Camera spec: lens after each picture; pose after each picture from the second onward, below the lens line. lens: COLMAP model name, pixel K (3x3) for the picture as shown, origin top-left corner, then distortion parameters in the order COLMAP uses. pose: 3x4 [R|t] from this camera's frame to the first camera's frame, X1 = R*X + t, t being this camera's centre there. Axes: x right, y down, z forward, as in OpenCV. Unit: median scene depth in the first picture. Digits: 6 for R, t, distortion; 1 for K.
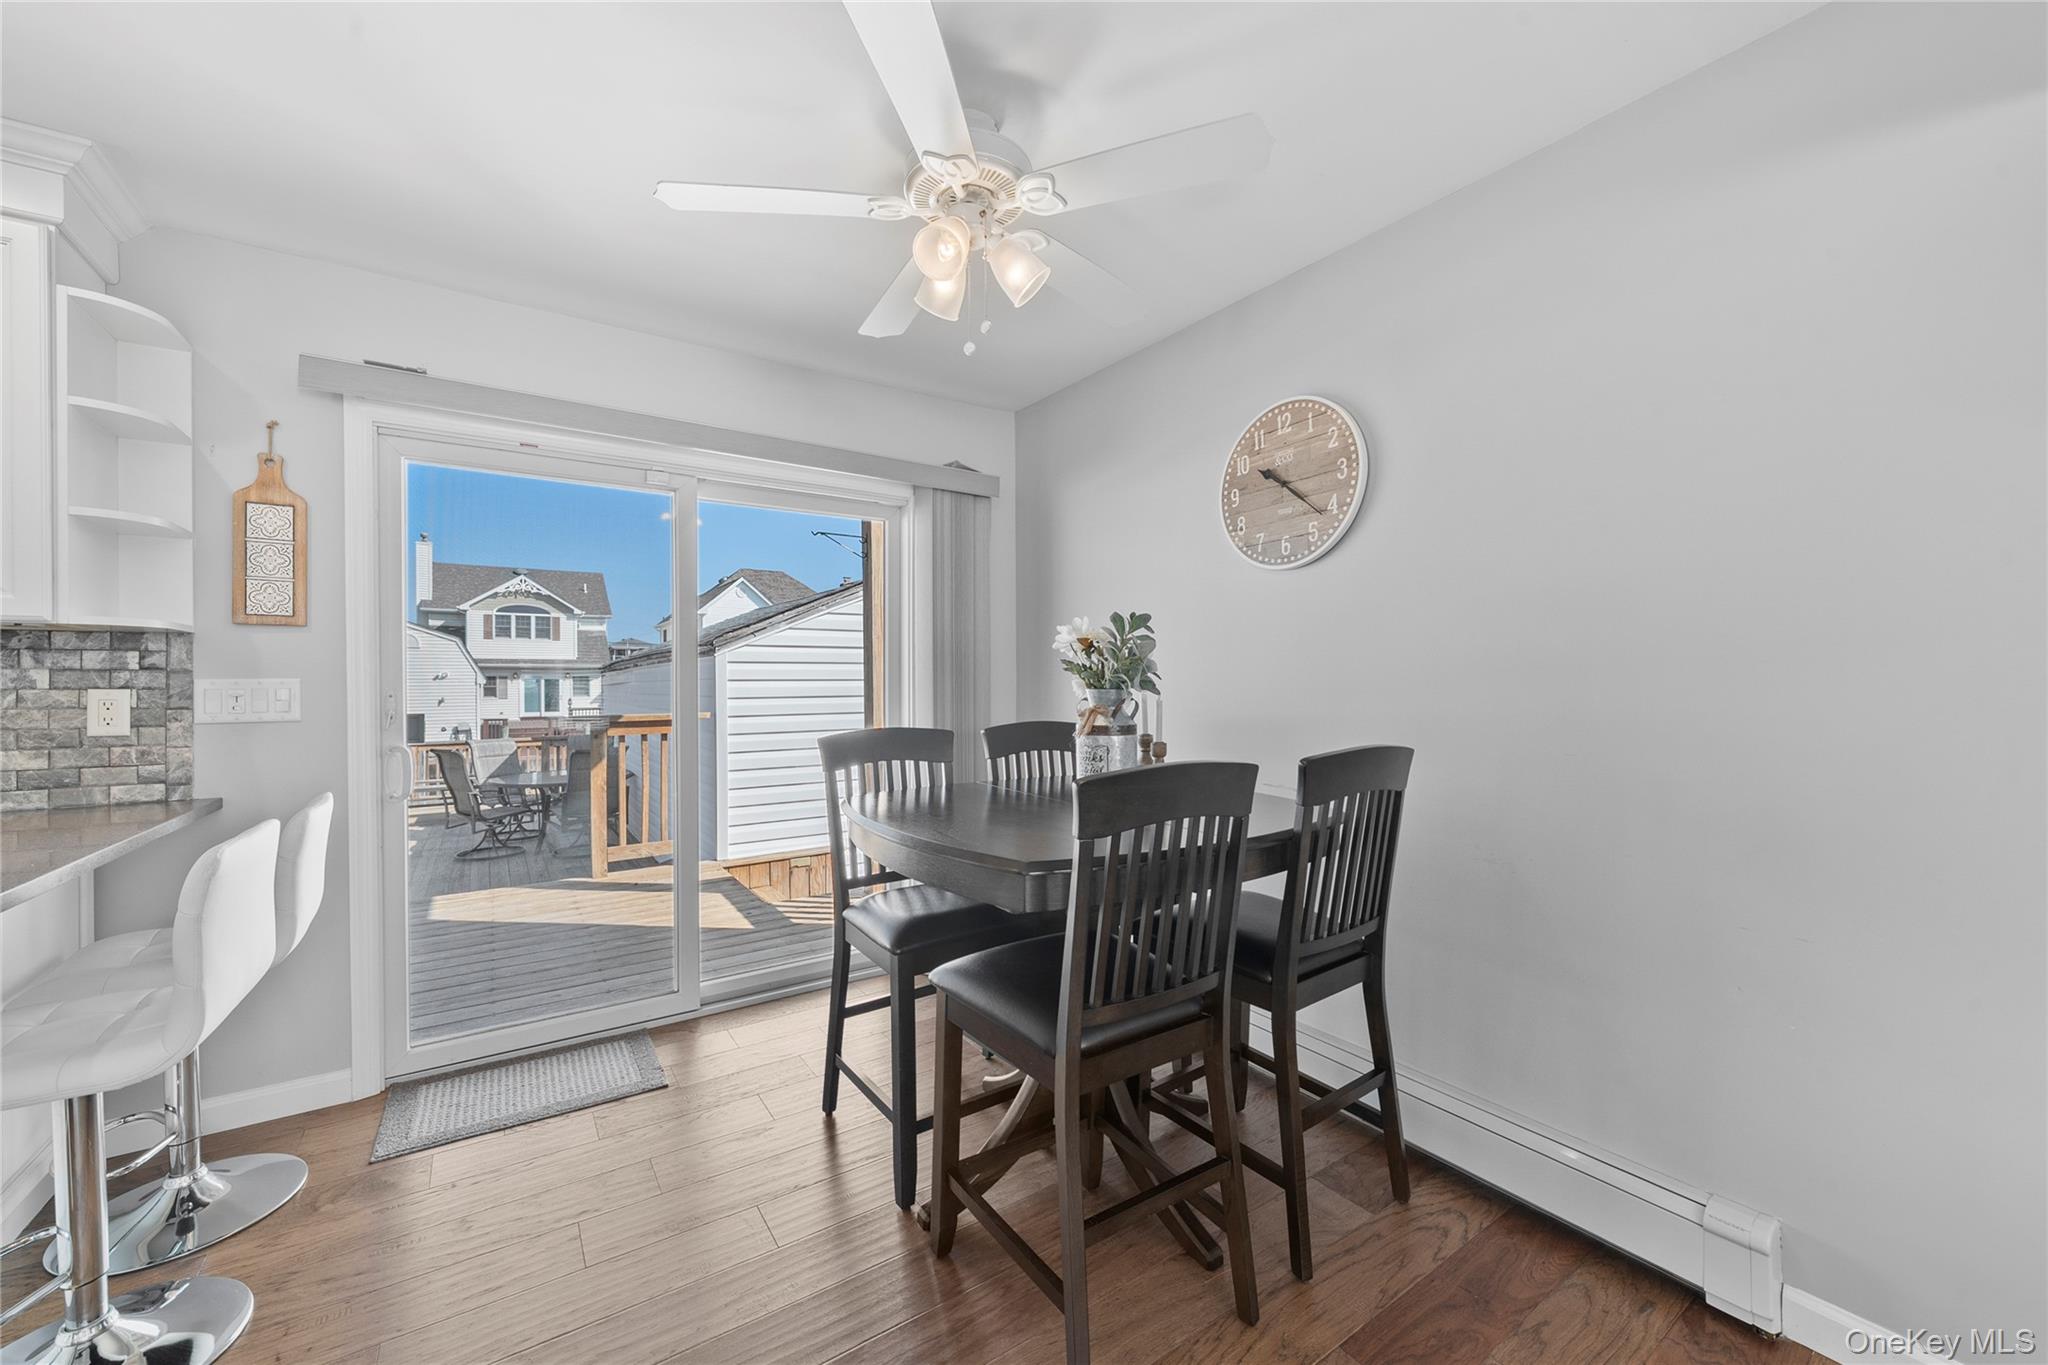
lens RADIAL K [[753.1, 0, 1015.6], [0, 753.1, 681.4], [0, 0, 1]] dist [-0.005535, -0.000516]
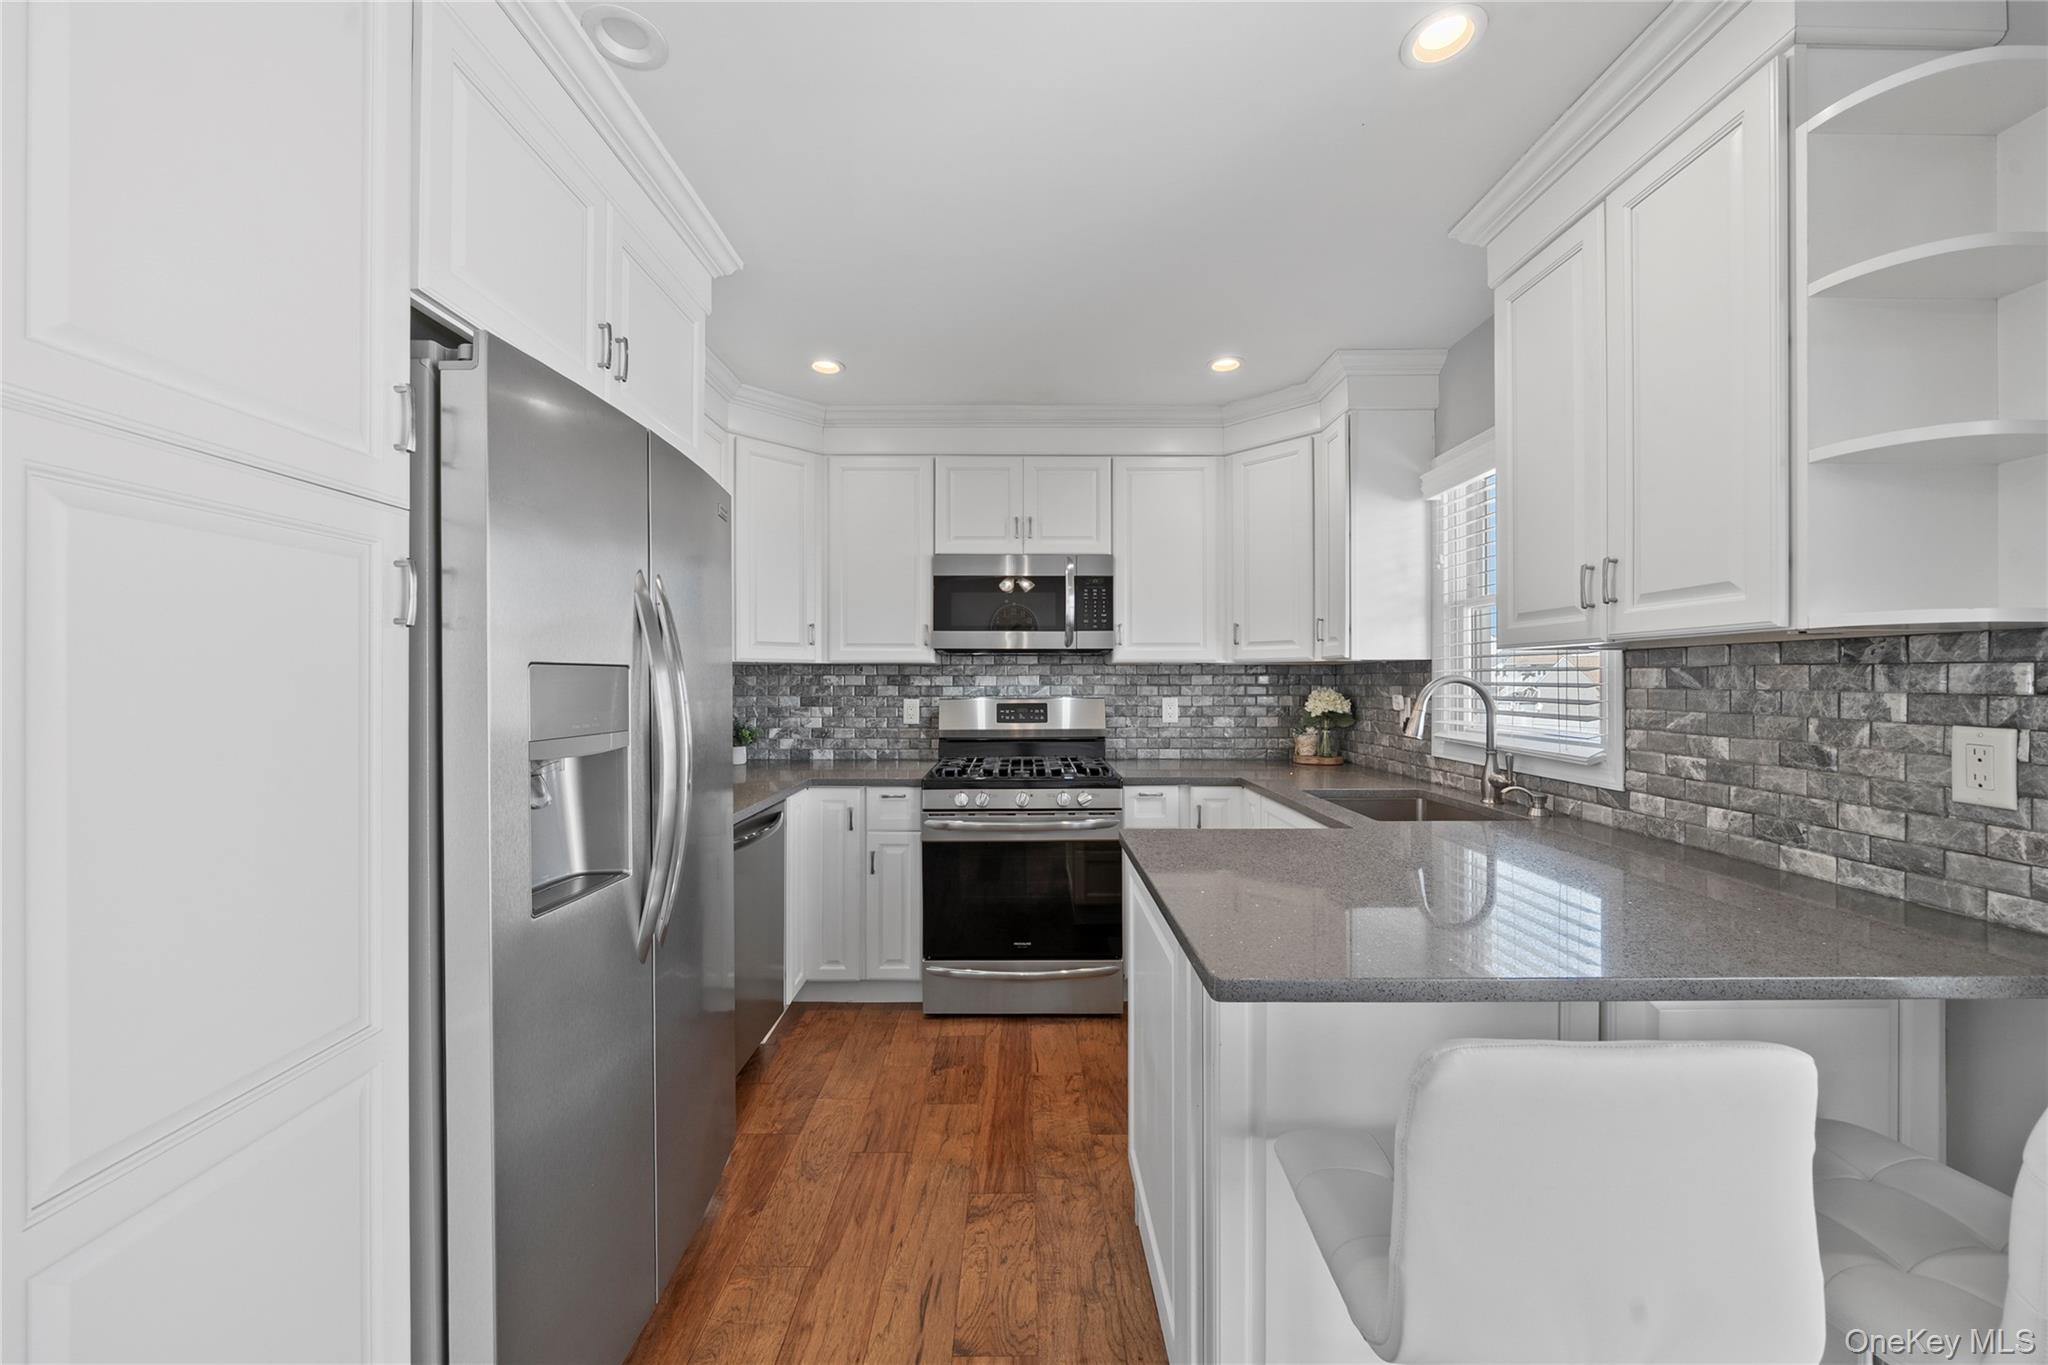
lens RADIAL K [[736.2, 0, 1023.3], [0, 736.2, 679.9], [0, 0, 1]] dist [-0.000233, -0.000193]
pose [[-0.562141, 0.001747, -0.827040, -0.291758], [-0.003758, 0.999982, 0.004666, -0.027044], [0.827033, 0.005731, -0.562124, 0.686789]]
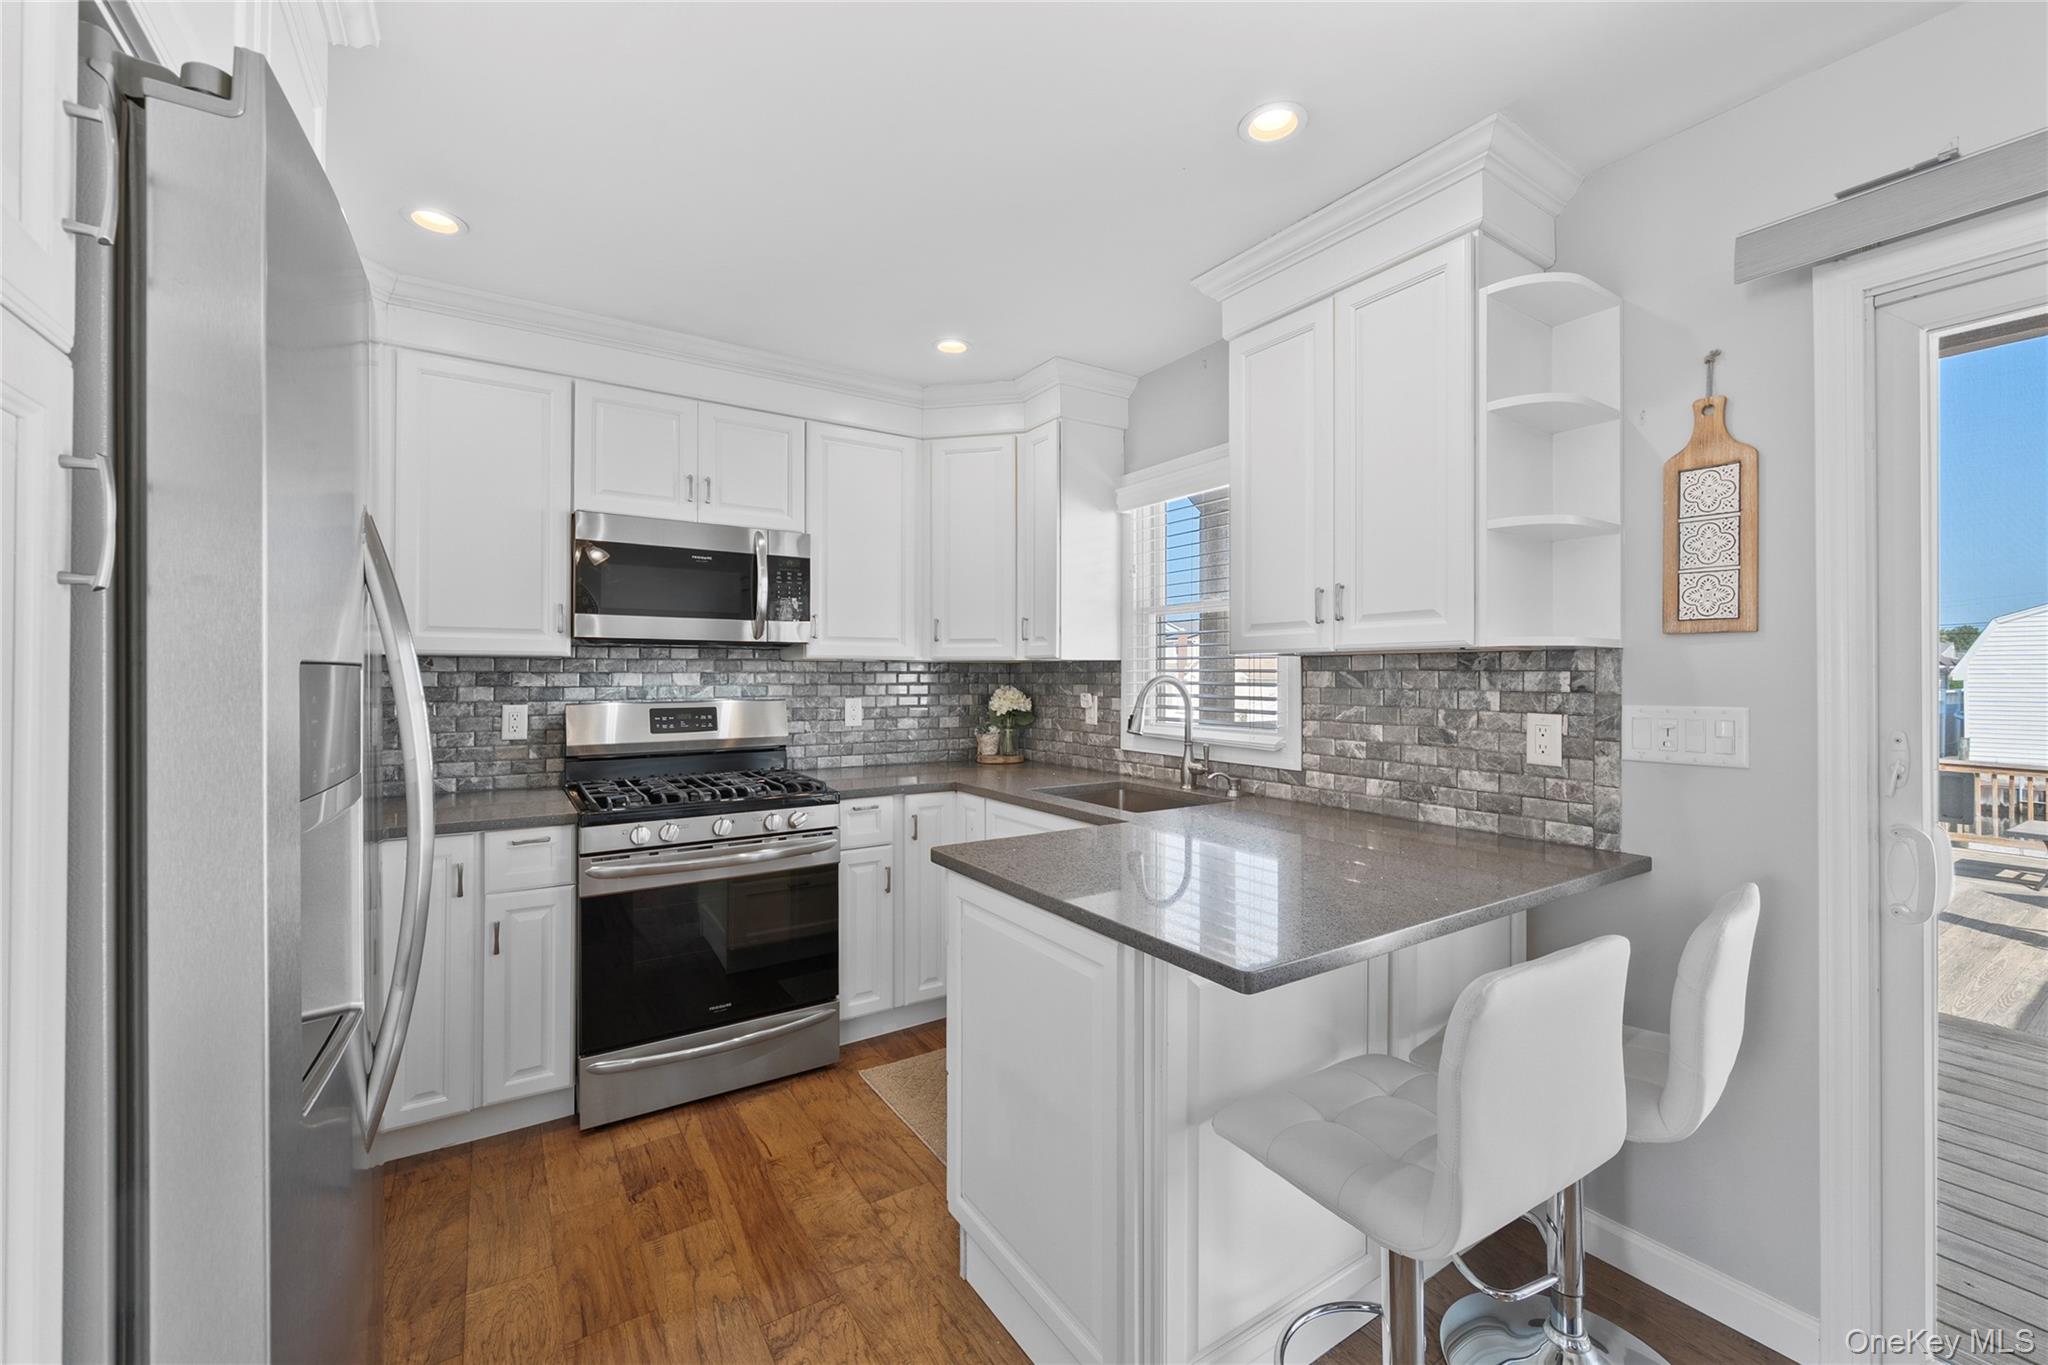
lens RADIAL K [[817.8, 0, 1018.6], [0, 817.8, 672.3], [0, 0, 1]] dist [0.000513, -0.000222]
pose [[-0.023597, -0.001990, -0.999720, -0.200696], [-0.007649, 0.999969, -0.001810, -0.032924], [0.999692, 0.007604, -0.023611, 0.378422]]
